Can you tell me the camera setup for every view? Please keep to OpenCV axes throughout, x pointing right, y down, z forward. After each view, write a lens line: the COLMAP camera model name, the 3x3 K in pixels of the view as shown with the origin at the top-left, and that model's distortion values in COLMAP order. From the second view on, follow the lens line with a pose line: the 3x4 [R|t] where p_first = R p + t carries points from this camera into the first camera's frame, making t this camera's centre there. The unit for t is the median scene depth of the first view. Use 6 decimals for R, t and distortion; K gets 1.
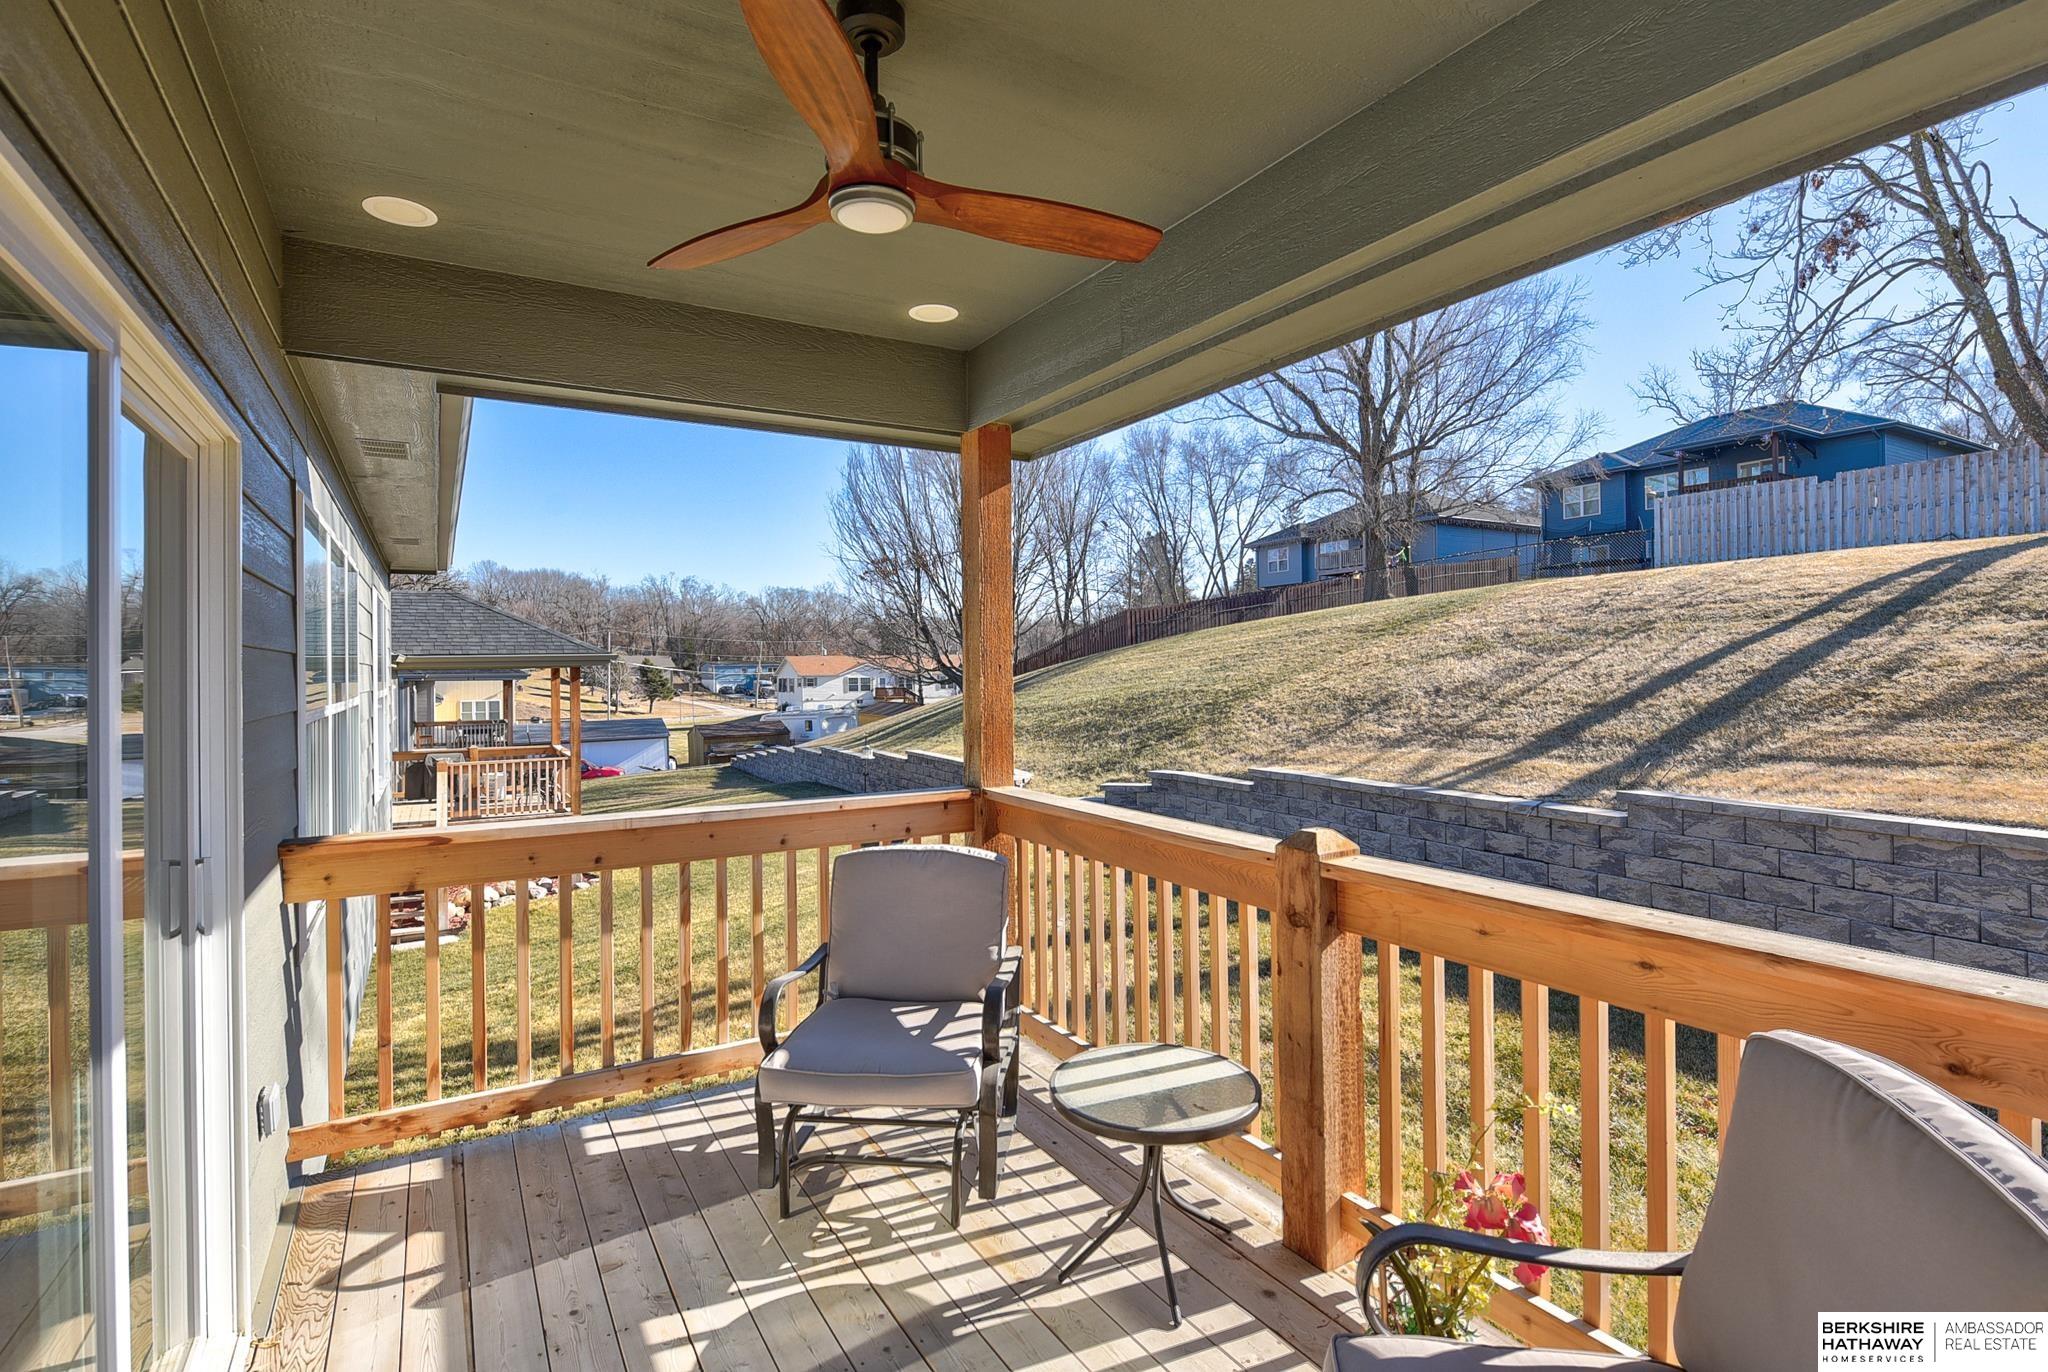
lens RADIAL K [[1007.2, 0, 1024.2], [0, 1007.2, 667.8], [0, 0, 1]] dist [-0.001833, -0.000369]
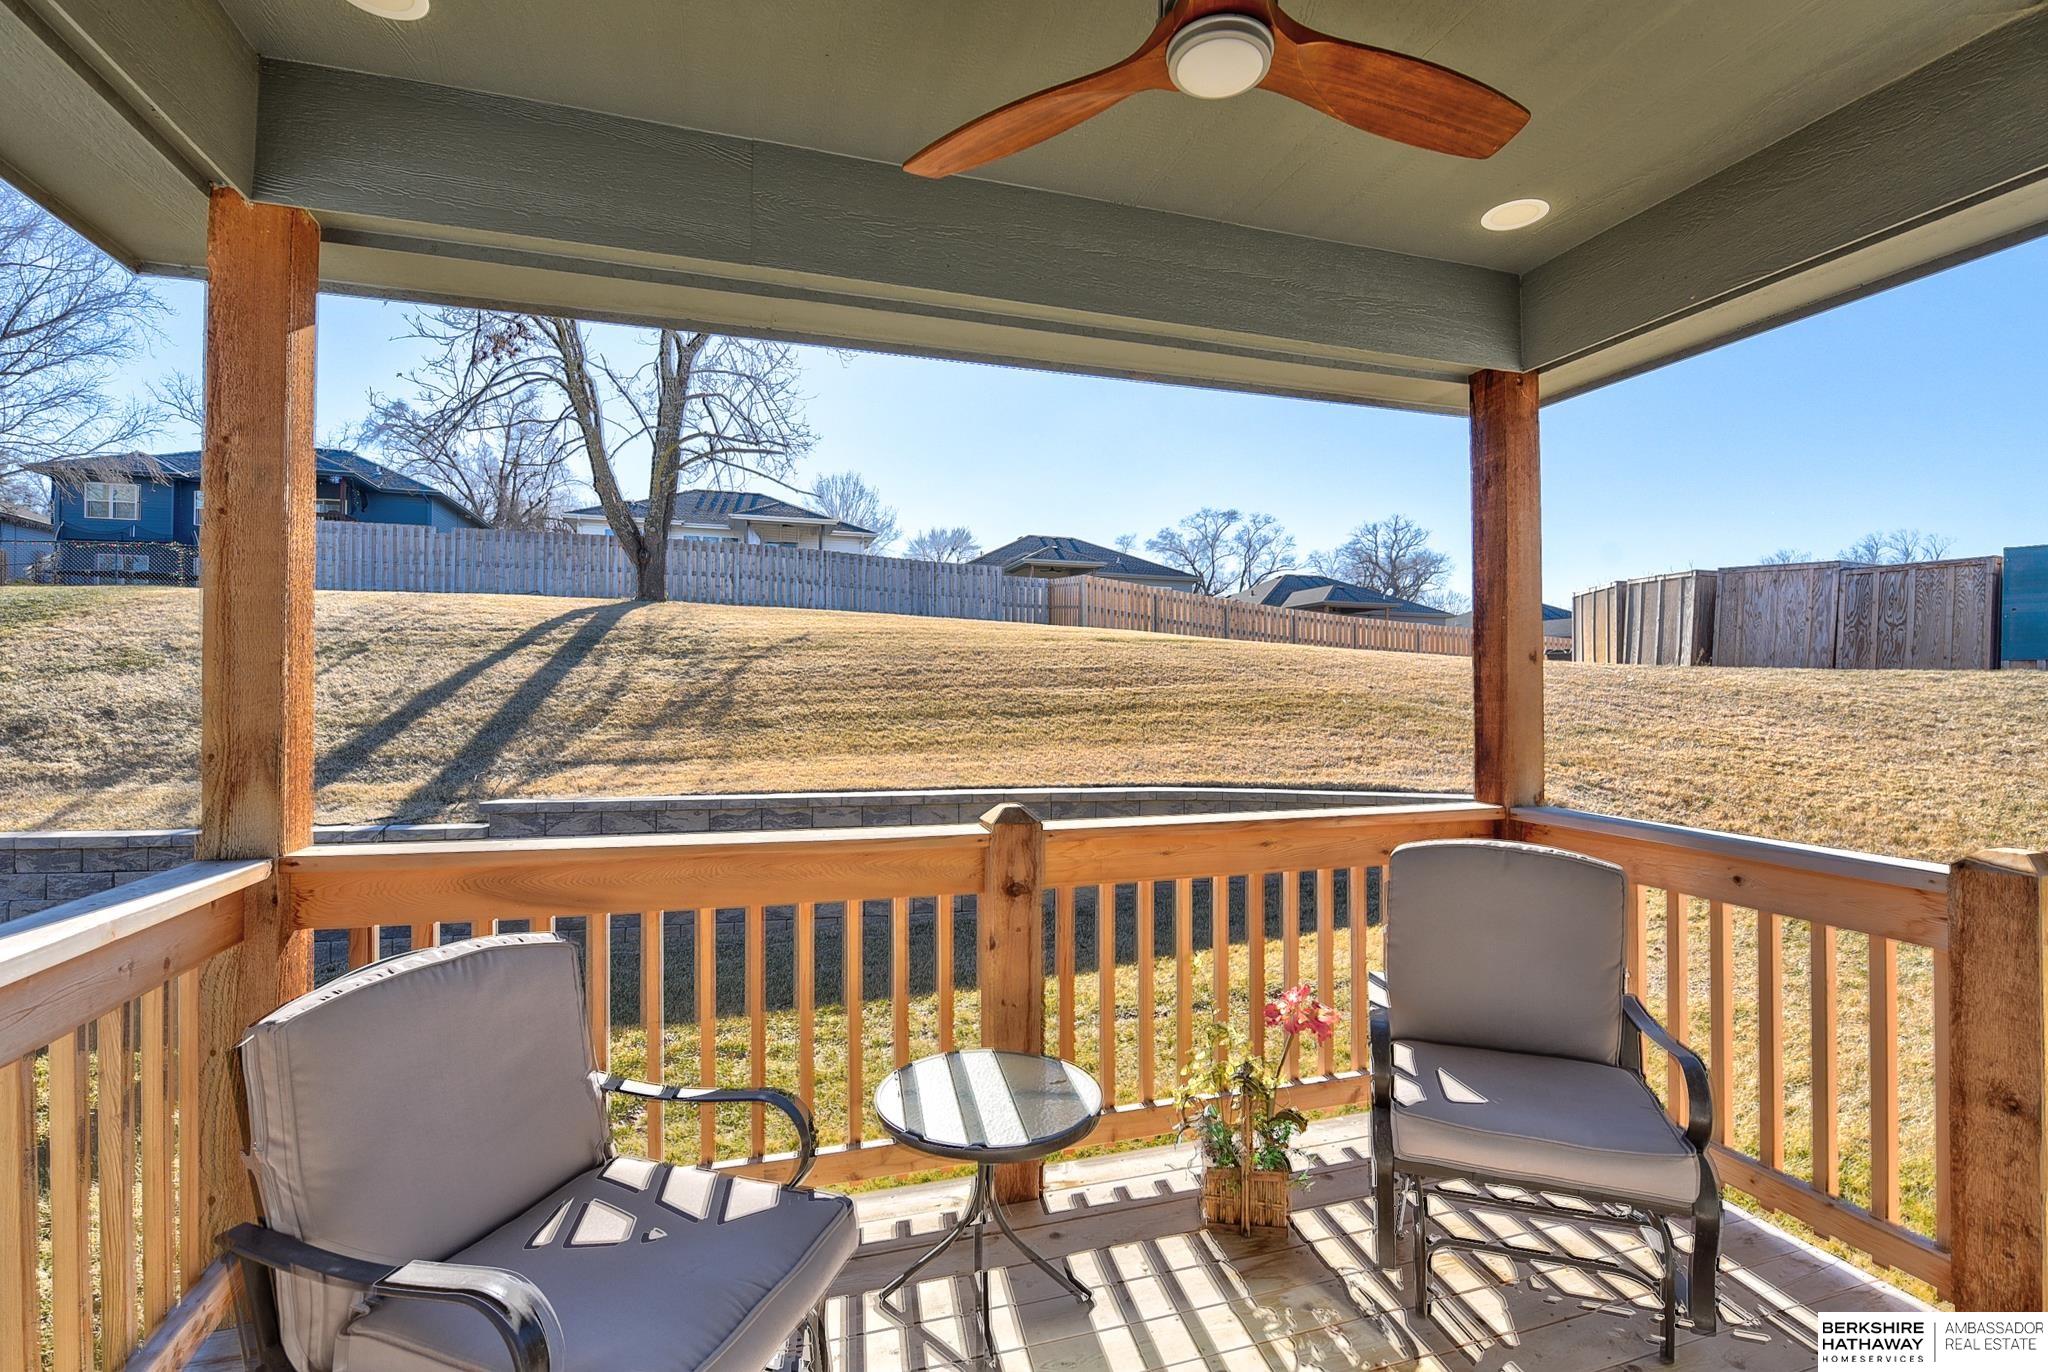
lens RADIAL K [[931.5, 0, 1024.0], [0, 931.5, 686.0], [0, 0, 1]] dist [-0.003623, -0.001168]
pose [[0.223505, 0.021683, 0.974462, -0.121502], [-0.009147, 0.999755, -0.020148, 0.008806], [-0.974660, -0.004410, 0.223648, 0.132363]]
